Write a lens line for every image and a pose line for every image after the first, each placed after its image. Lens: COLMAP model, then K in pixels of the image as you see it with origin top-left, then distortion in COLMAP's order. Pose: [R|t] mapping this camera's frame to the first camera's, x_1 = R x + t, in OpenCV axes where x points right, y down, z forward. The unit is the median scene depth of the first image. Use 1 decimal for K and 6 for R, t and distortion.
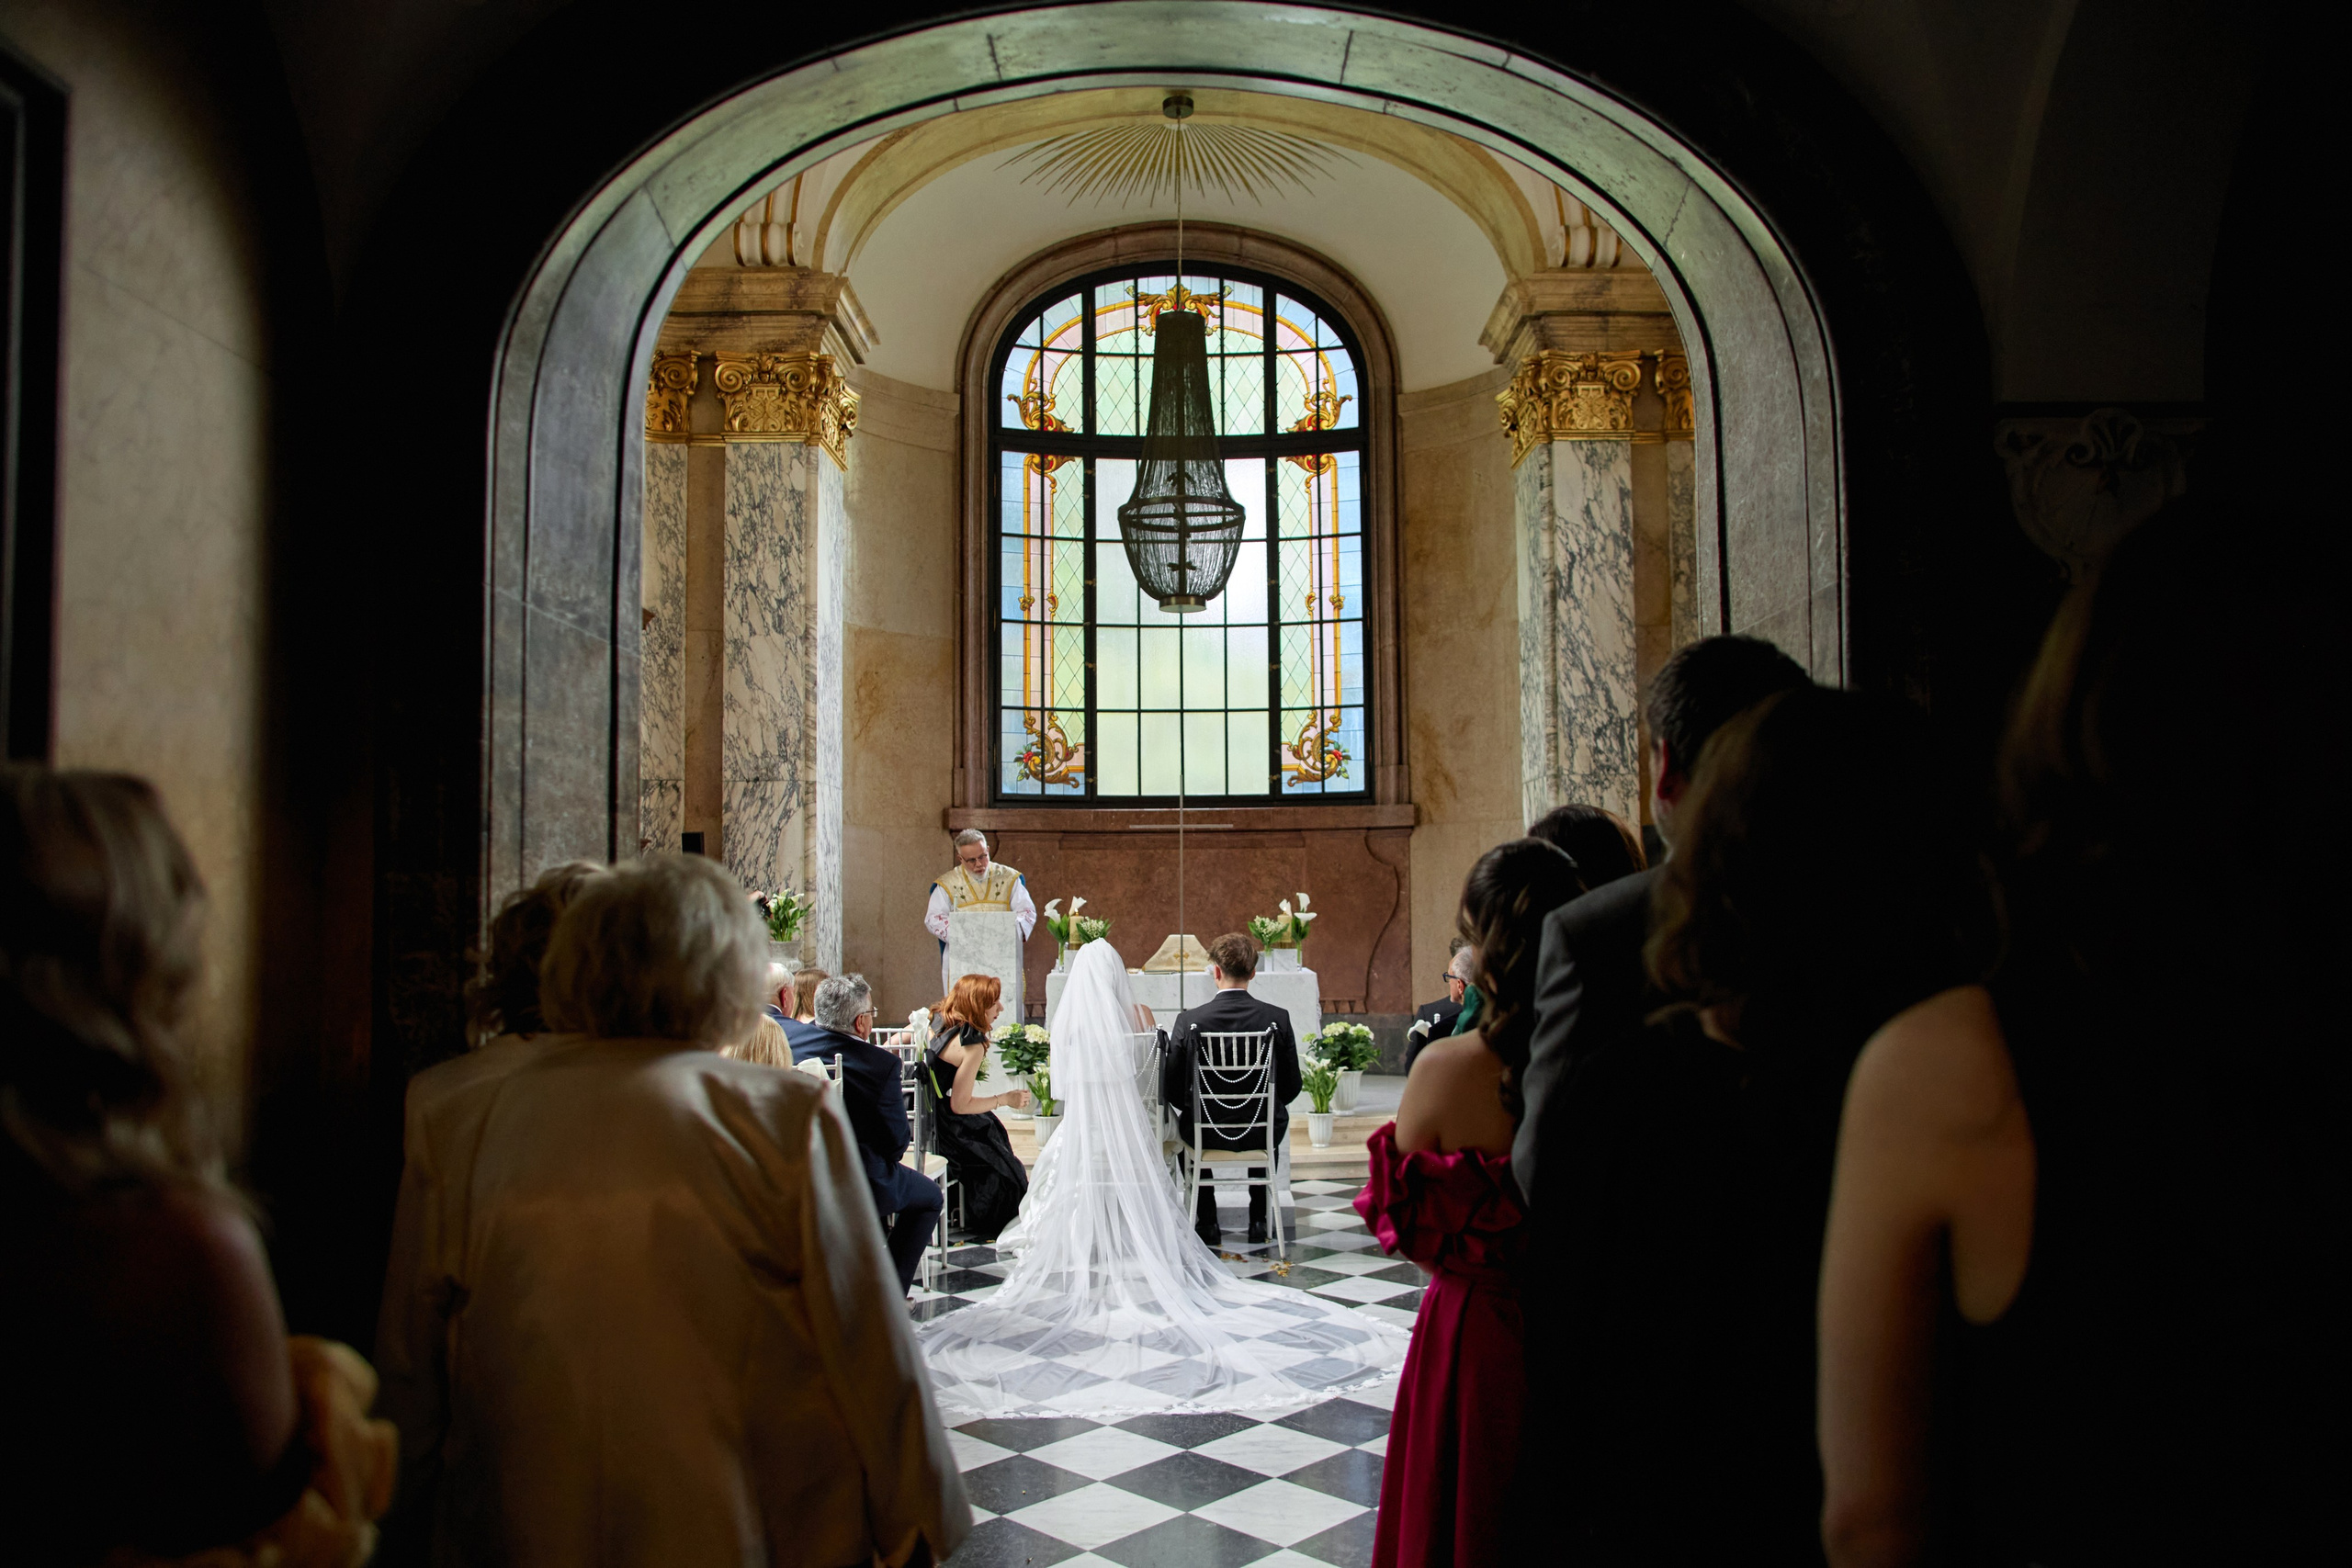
lens RADIAL K [[1615.6, 0, 1229.1], [0, 1615.6, 827.3], [0, 0, 1]] dist [-0.056077, 0.057844]
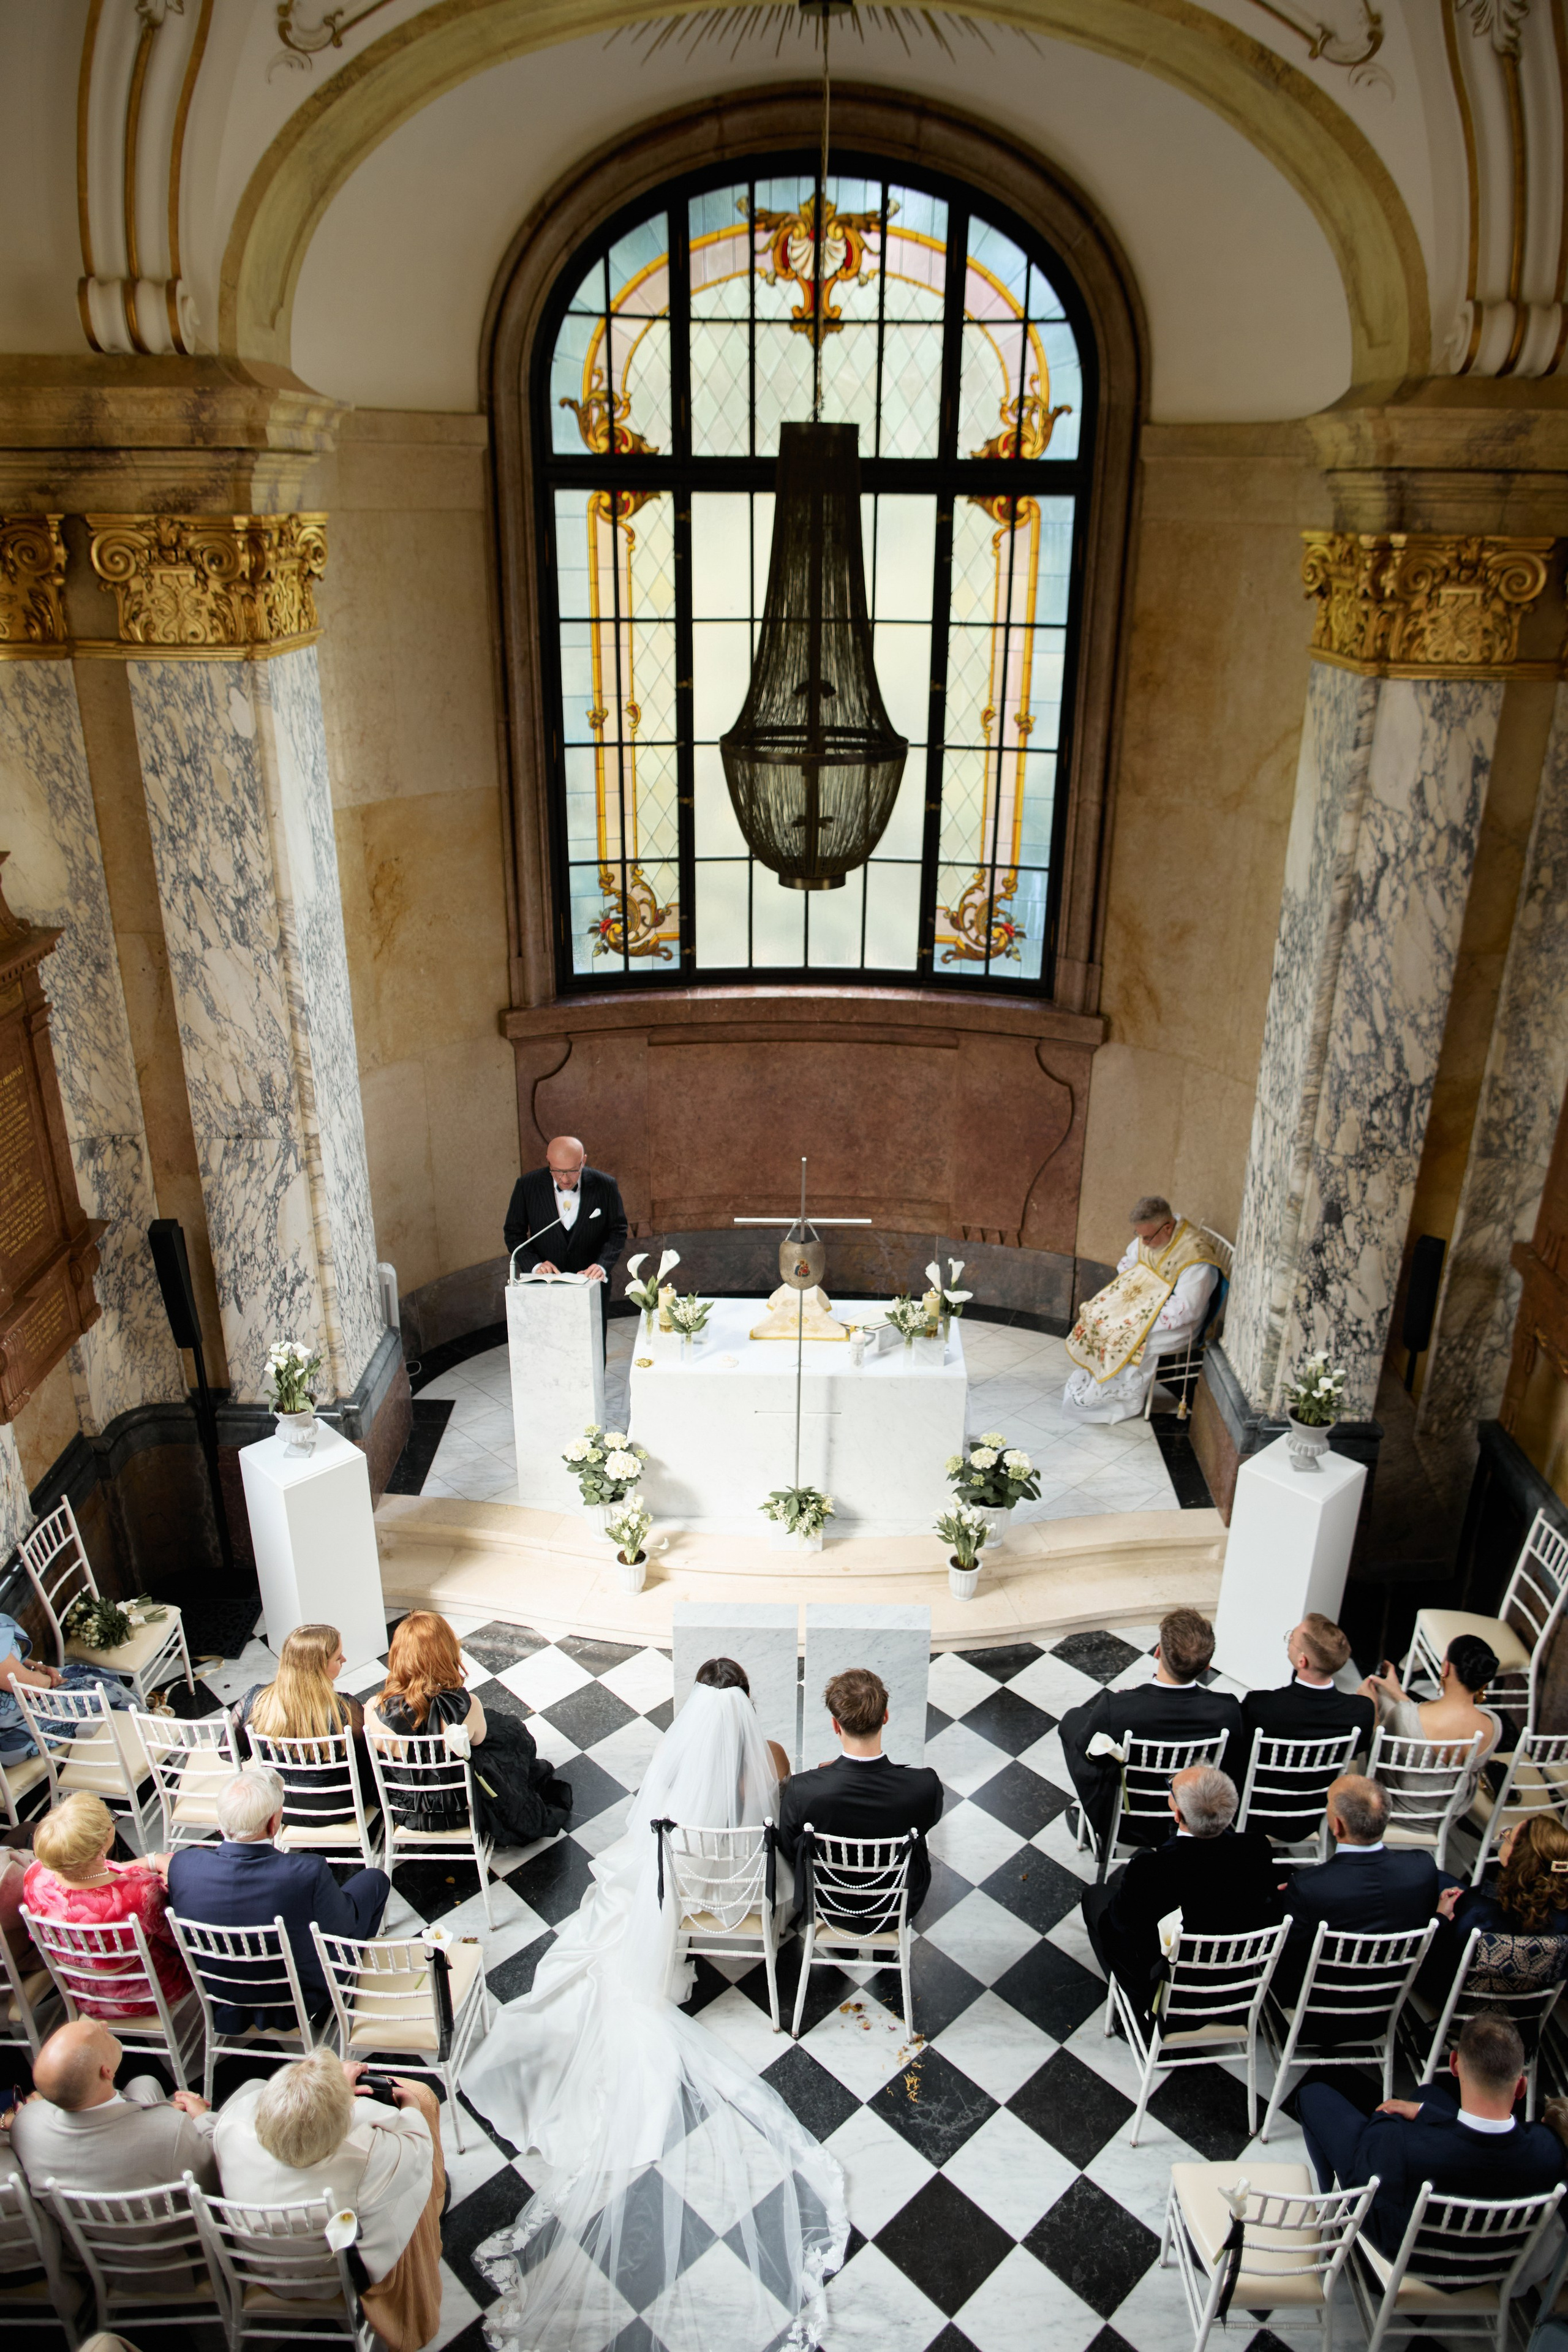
lens RADIAL K [[1615.2, 0, 793.0], [0, 1615.2, 1192.7], [0, 0, 1]] dist [-0.052811, 0.057042]
pose [[0.999159, 0.034509, -0.022134, -0.017009], [-0.020967, 0.894061, 0.447454, -0.335144], [0.035231, -0.446613, 0.894033, 0.315490]]
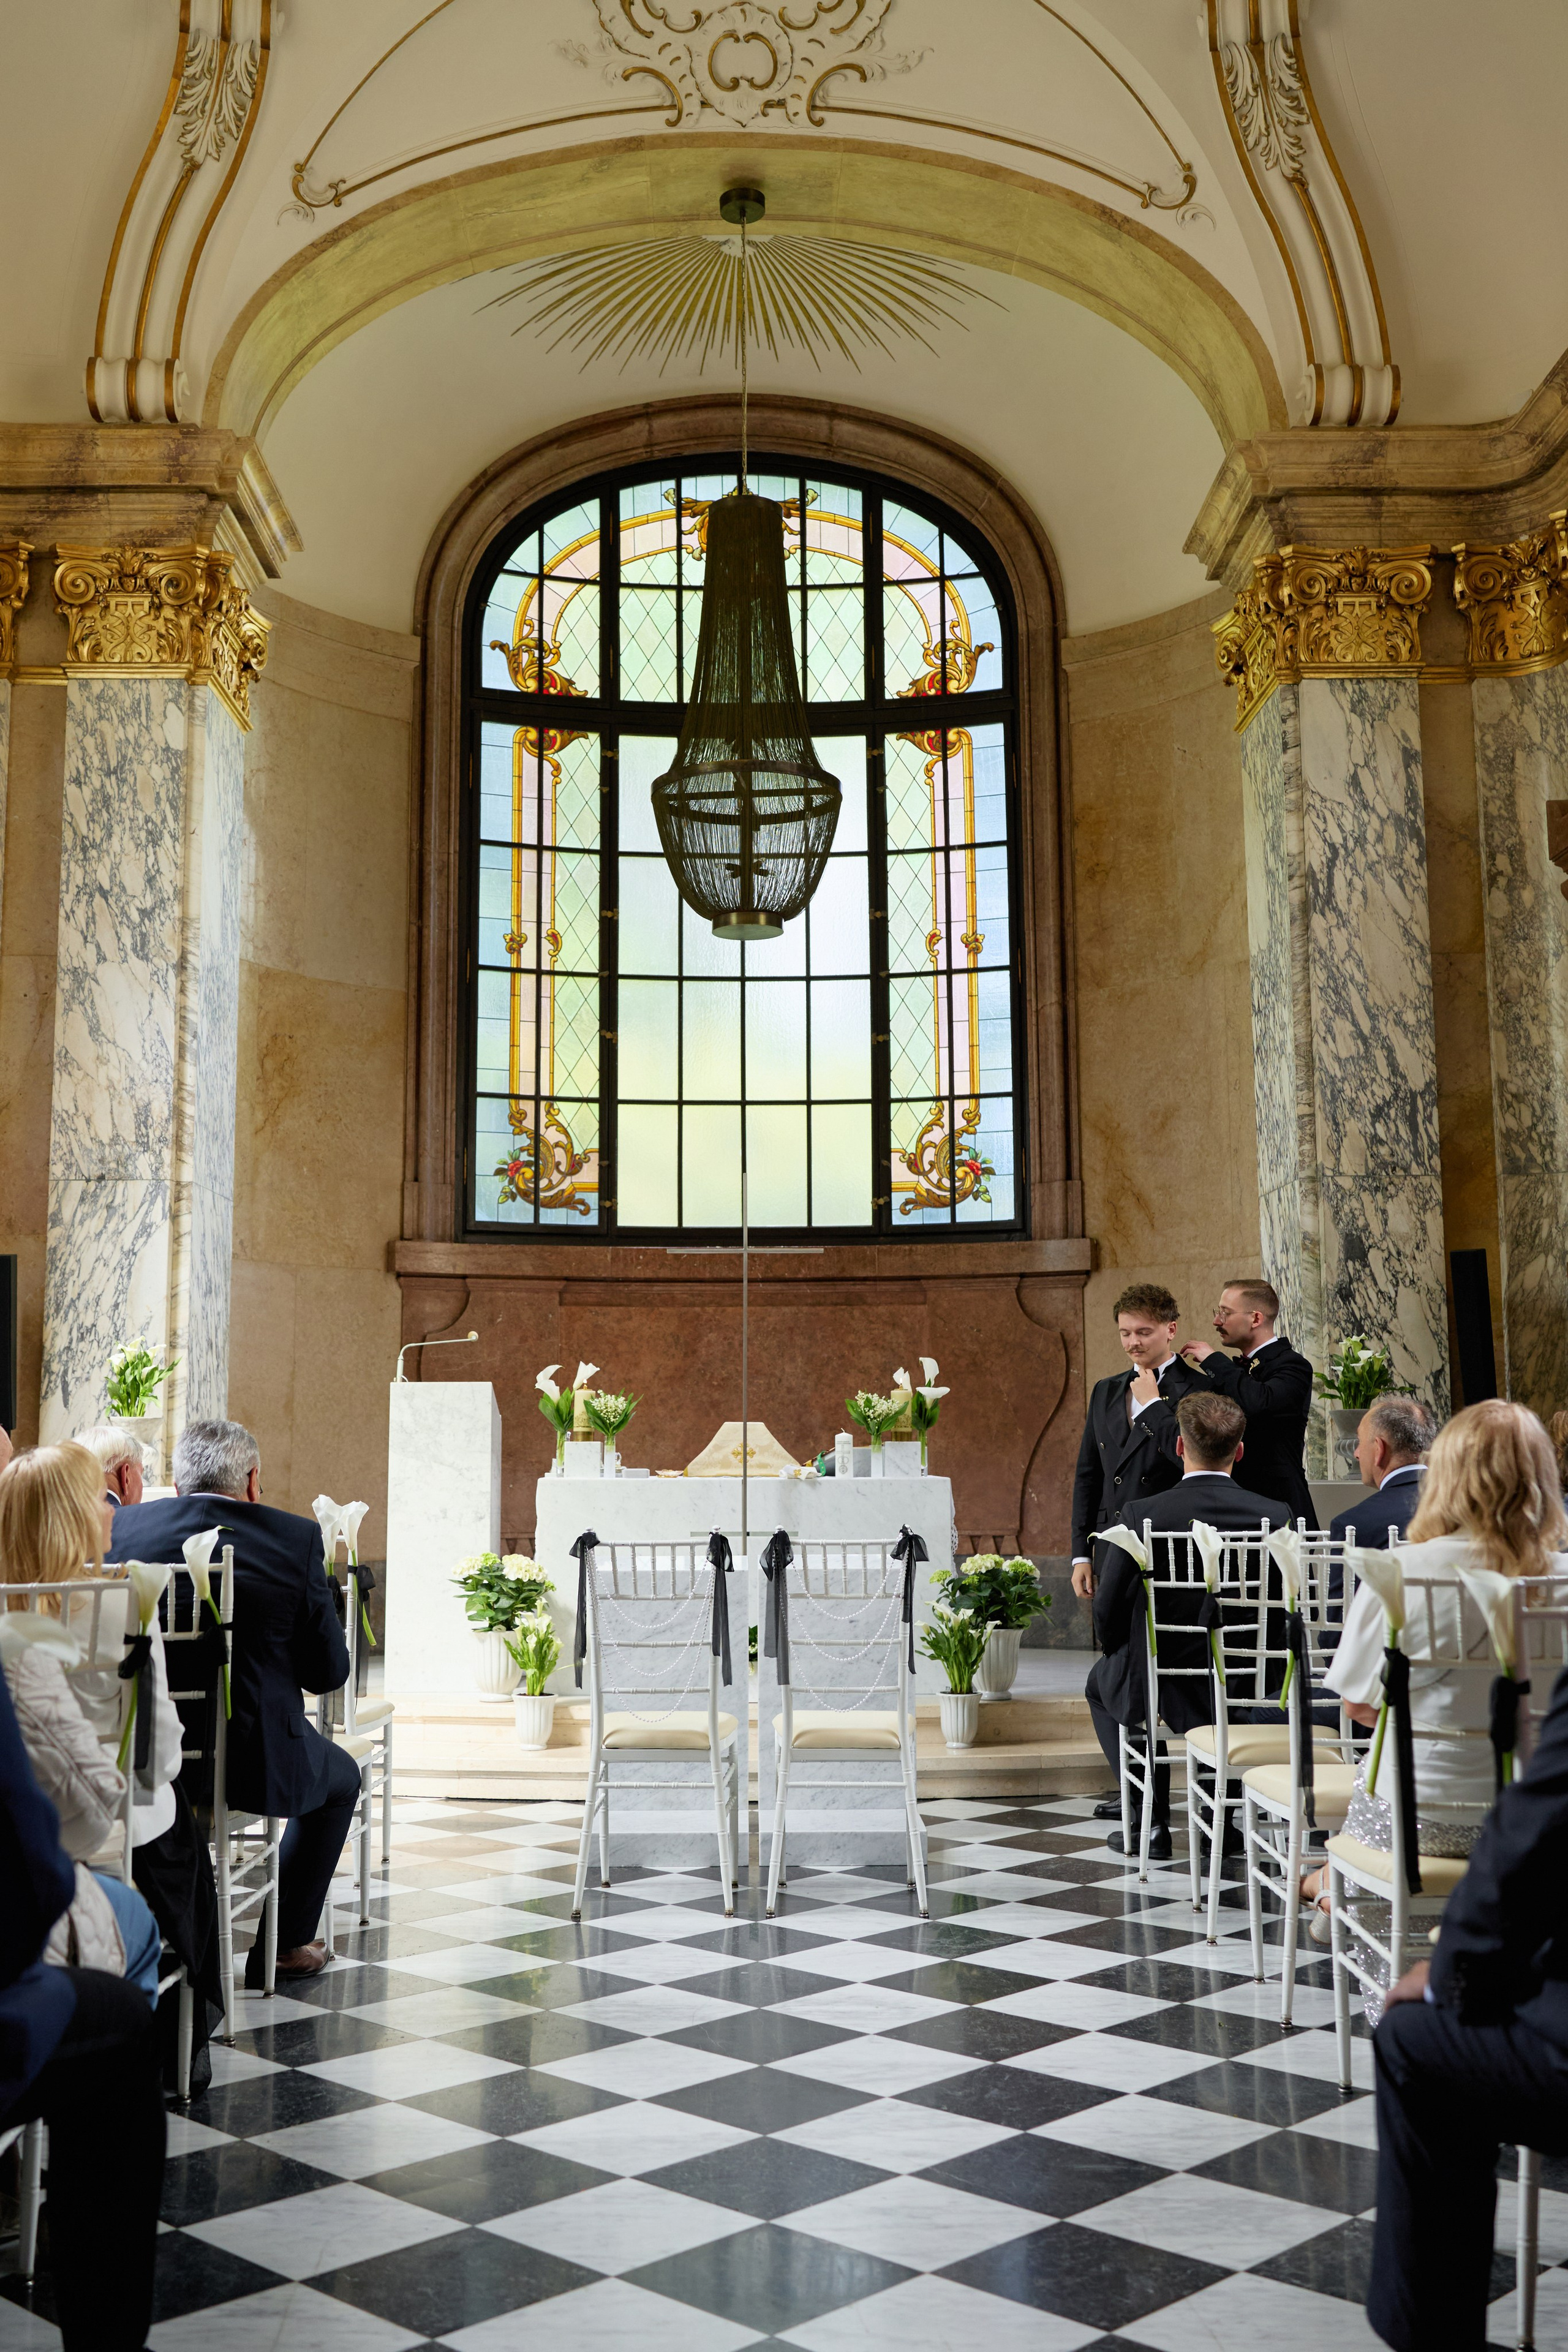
lens RADIAL K [[2256.5, 0, 772.7], [0, 2256.5, 1152.2], [0, 0, 1]] dist [0.005410, 0.024108]
pose [[0.999929, 0.002654, -0.011609, -0.007245], [-0.003649, 0.996243, -0.086529, 0.037513], [0.011335, 0.086565, 0.996182, 0.076511]]
